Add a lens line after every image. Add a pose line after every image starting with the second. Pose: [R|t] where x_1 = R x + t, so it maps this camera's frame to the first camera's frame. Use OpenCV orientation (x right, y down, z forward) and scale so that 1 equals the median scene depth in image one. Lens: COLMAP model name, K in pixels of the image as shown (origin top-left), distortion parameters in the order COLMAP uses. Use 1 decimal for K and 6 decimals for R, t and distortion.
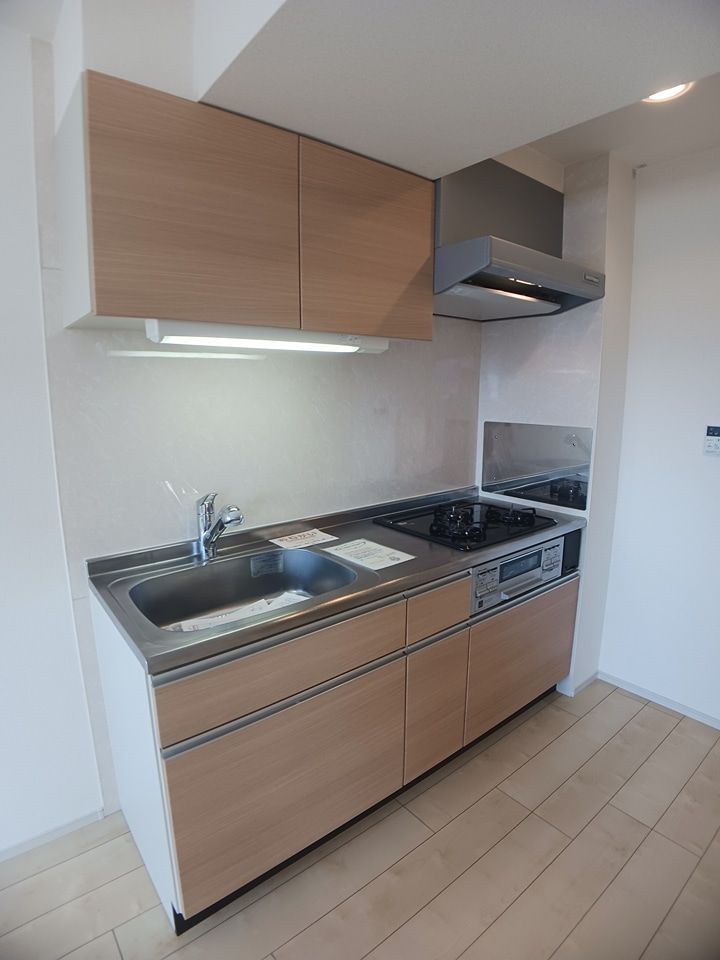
lens RADIAL K [[515.1, 0, 359.2], [0, 515.1, 477.4], [0, 0, 1]] dist [-0.069361, -0.001226]
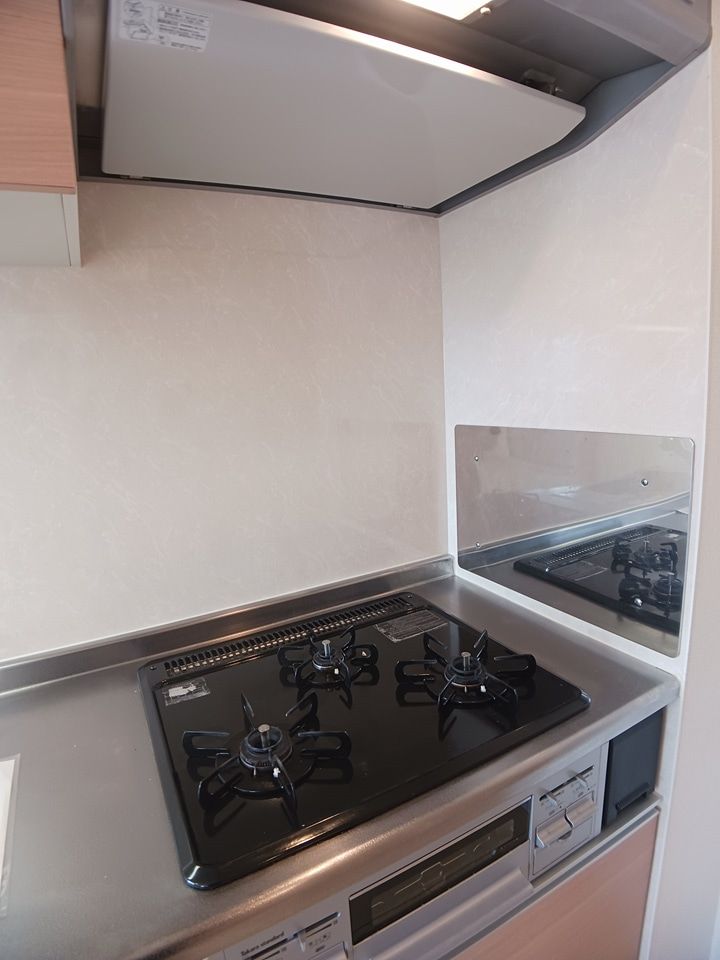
lens RADIAL K [[515.1, 0, 363.6], [0, 515.1, 483.2], [0, 0, 1]] dist [-0.069361, -0.001226]
pose [[0.981010, -0.022205, -0.192680, 0.267360], [0.024704, 0.999639, 0.010575, -0.066377], [0.192375, -0.015134, 0.981205, 0.546782]]
